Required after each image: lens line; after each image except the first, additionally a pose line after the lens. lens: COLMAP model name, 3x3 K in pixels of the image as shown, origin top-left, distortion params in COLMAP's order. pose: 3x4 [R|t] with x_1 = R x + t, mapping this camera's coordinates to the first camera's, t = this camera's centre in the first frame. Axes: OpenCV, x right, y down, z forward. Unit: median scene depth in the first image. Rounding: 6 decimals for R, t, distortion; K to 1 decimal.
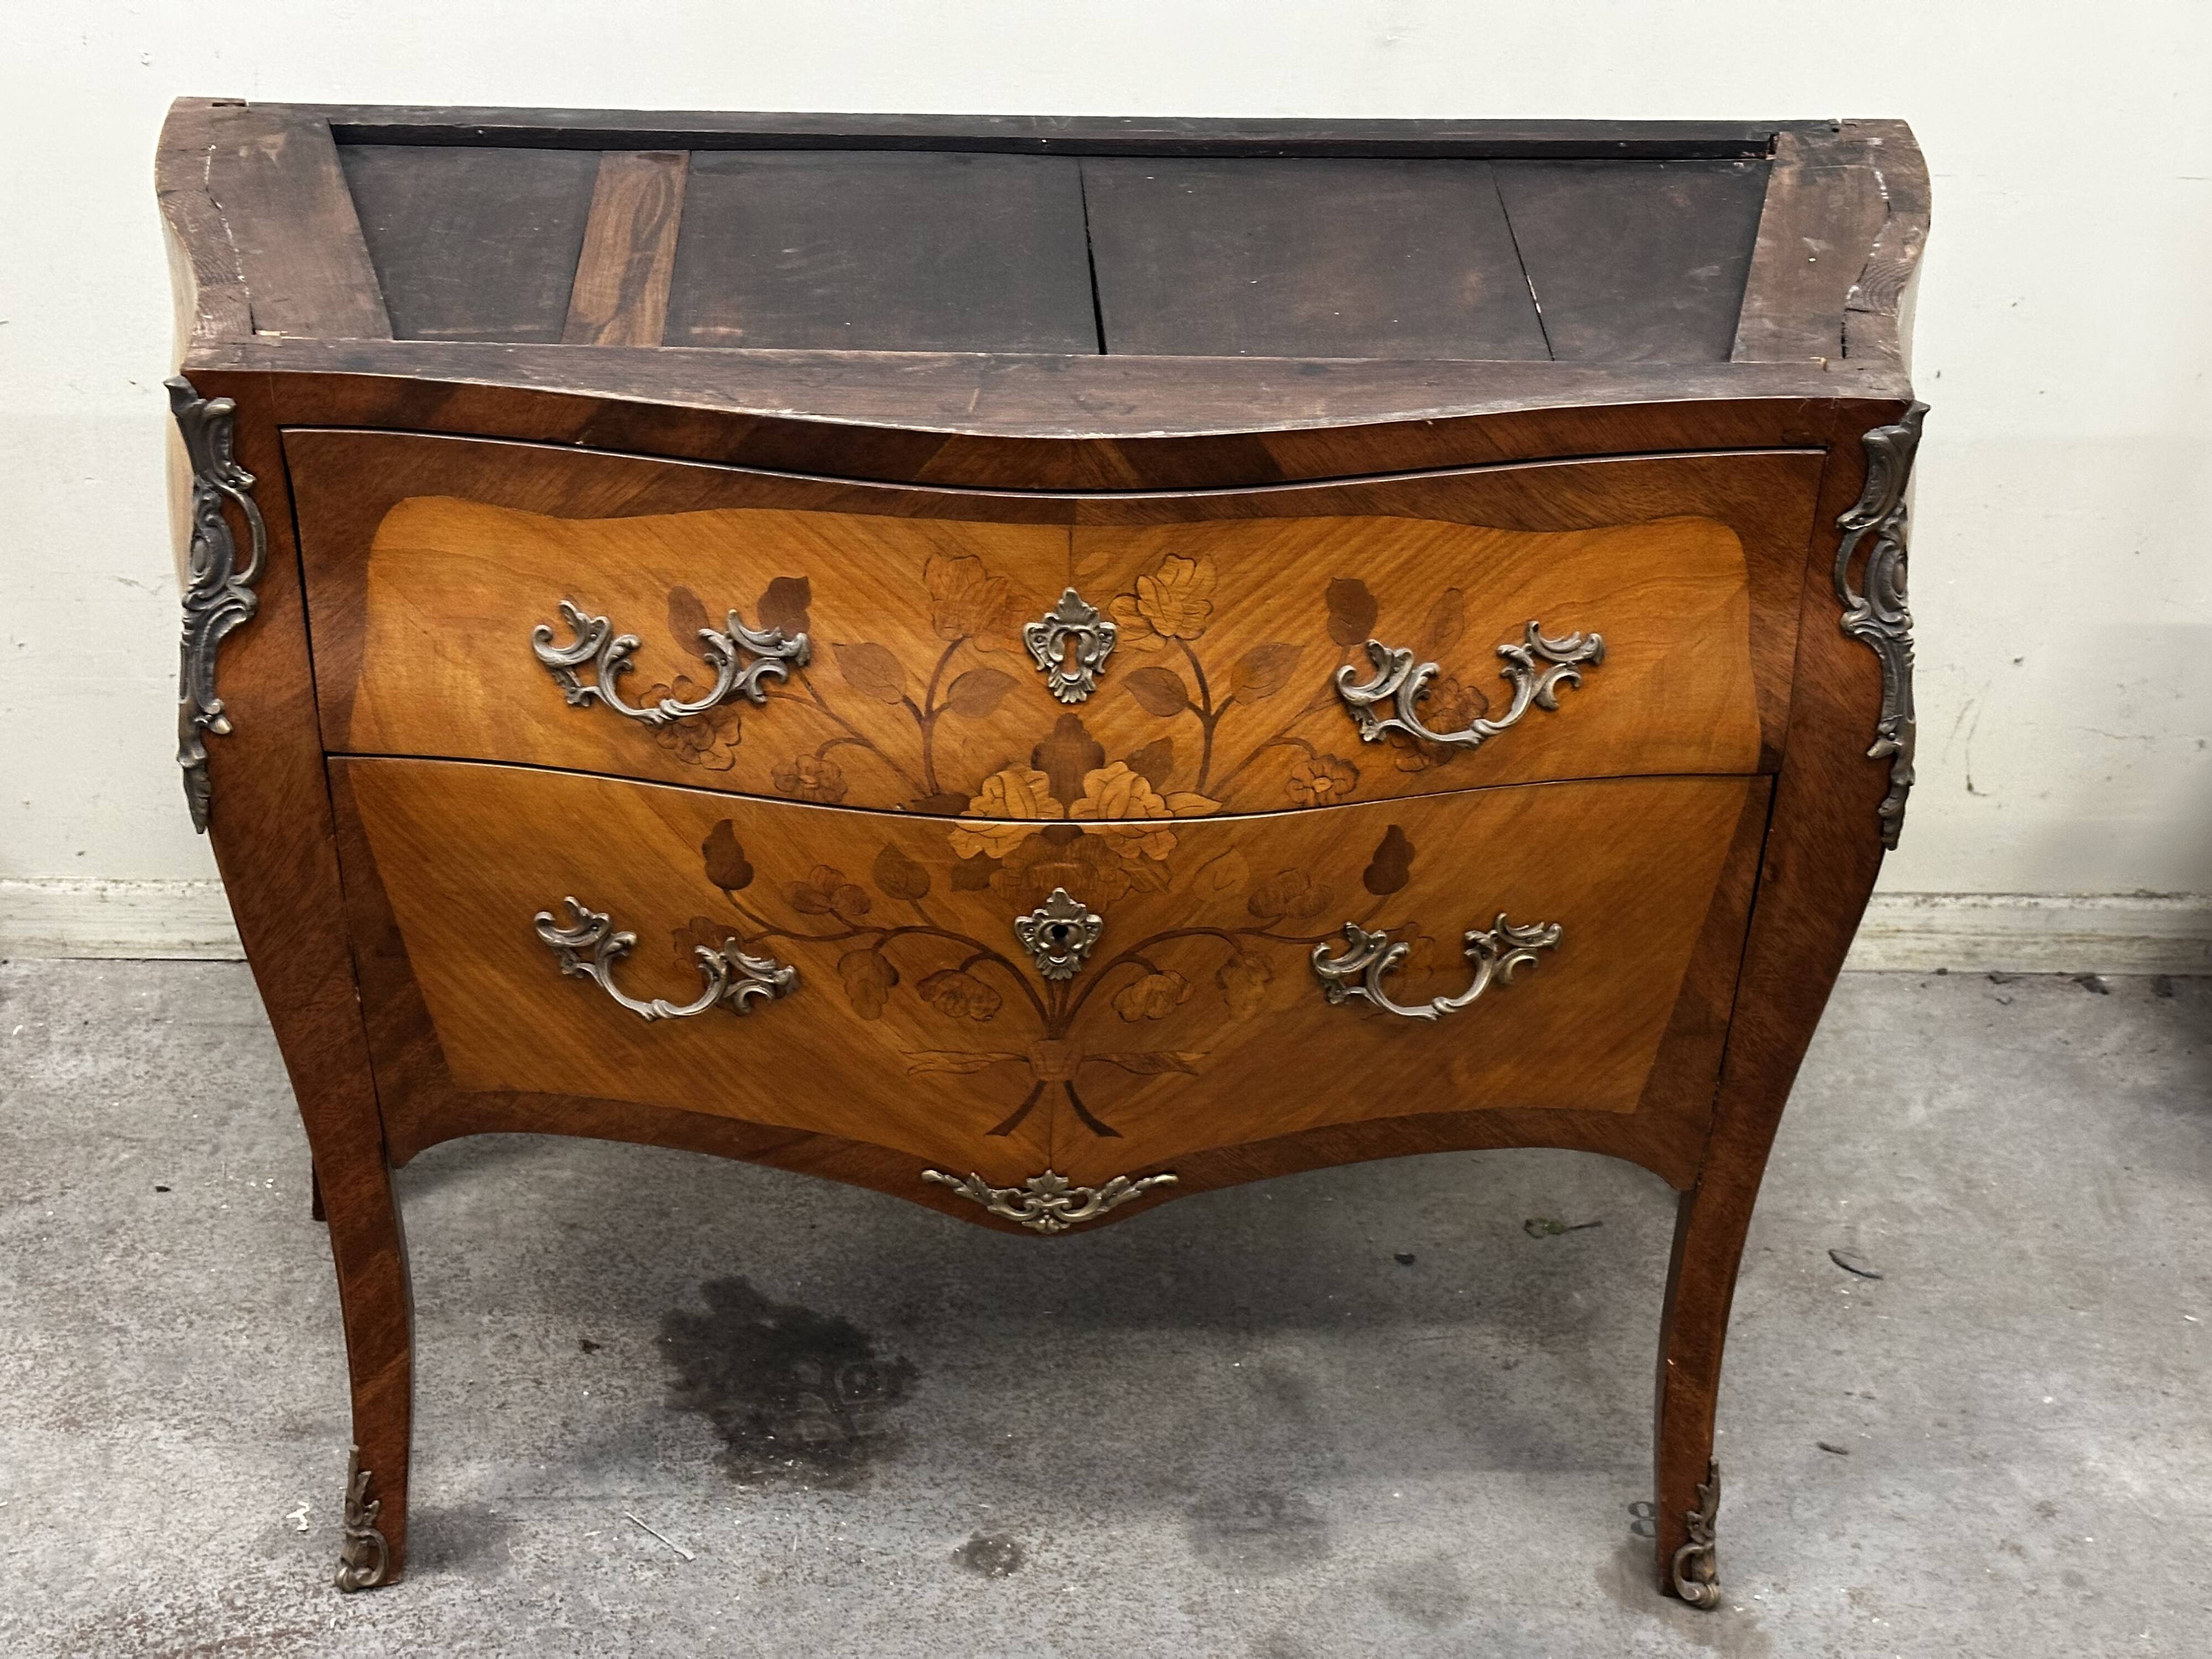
lens RADIAL K [[3110.7, 0, 1090.4], [0, 3110.7, 841.8], [0, 0, 1]] dist [0.129058, 0.000000]
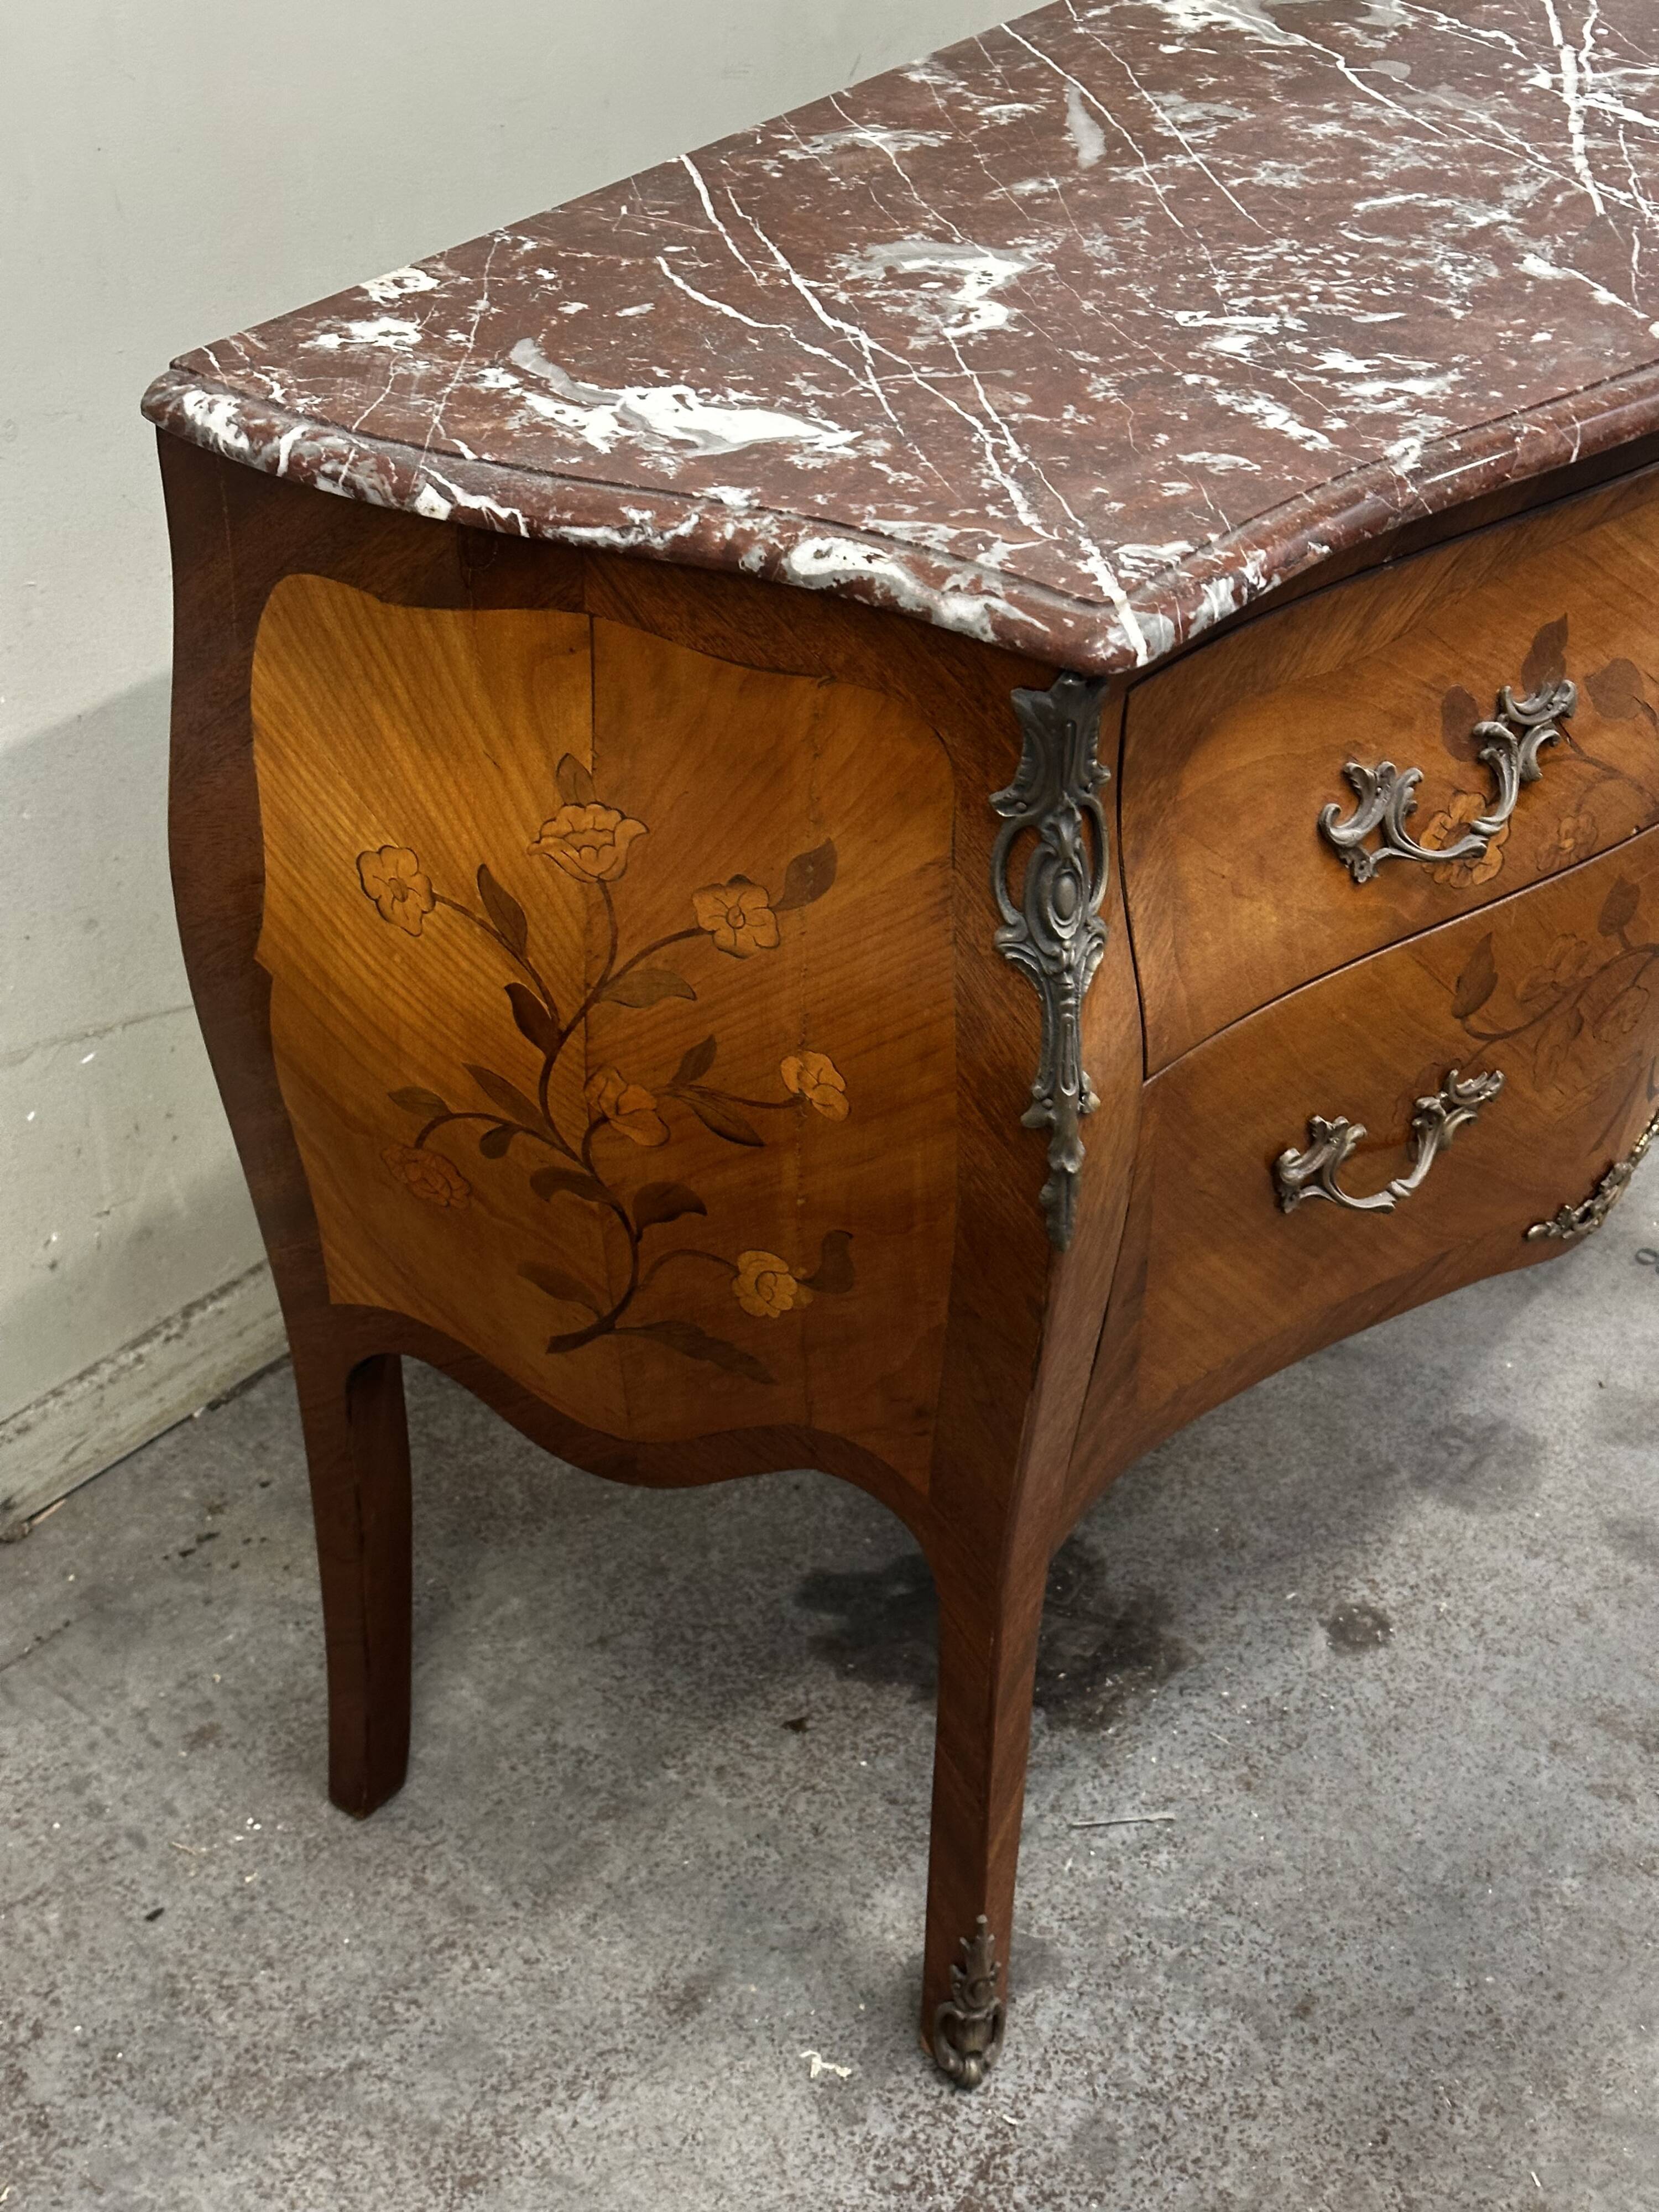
lens RADIAL K [[3110.7, 0, 860.5], [0, 3110.7, 1110.2], [0, 0, 1]] dist [0.129058, 0.000000]
pose [[0.669559, -0.458110, 0.584660, -0.699417], [0.396847, 0.886017, 0.239764, -0.220421], [-0.627856, 0.071485, 0.775040, 0.415788]]
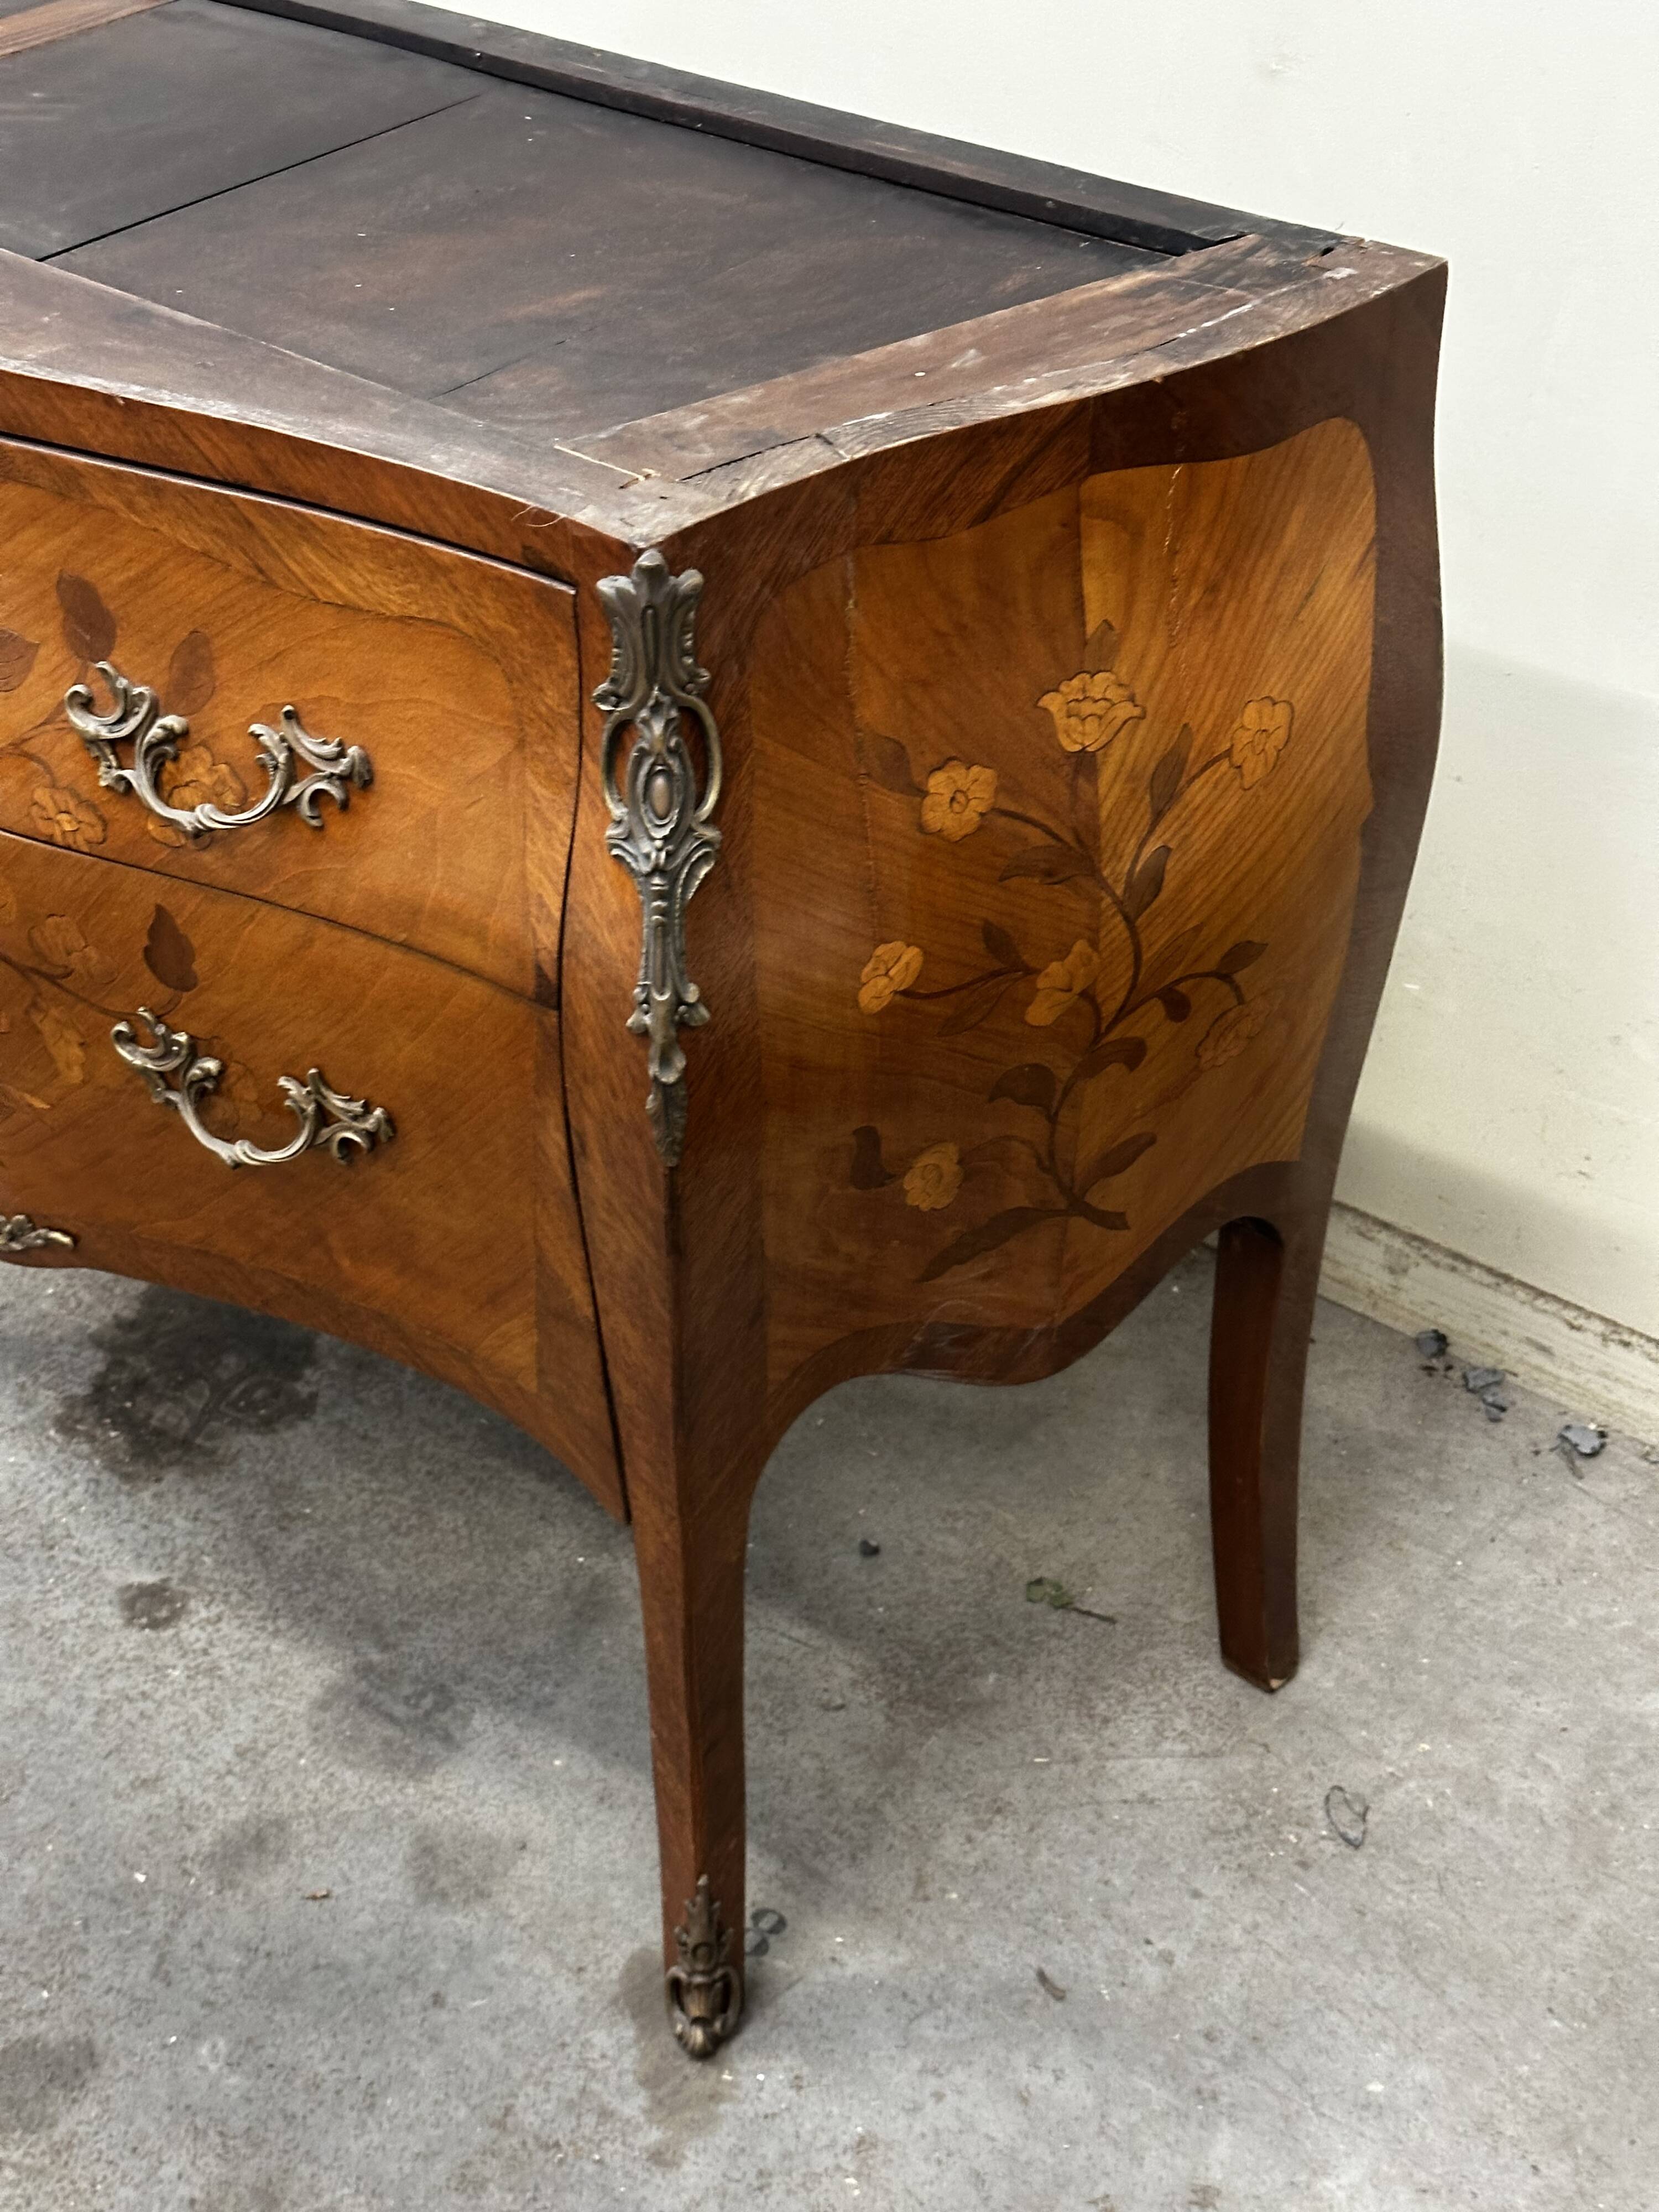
lens RADIAL K [[3110.7, 0, 804.1], [0, 3110.7, 1093.7], [0, 0, 1]] dist [0.129058, 0.000000]
pose [[0.762076, 0.351485, -0.543782, 0.645360], [-0.321585, 0.934392, 0.153282, -0.130253], [0.561981, 0.058060, 0.825110, 0.396250]]
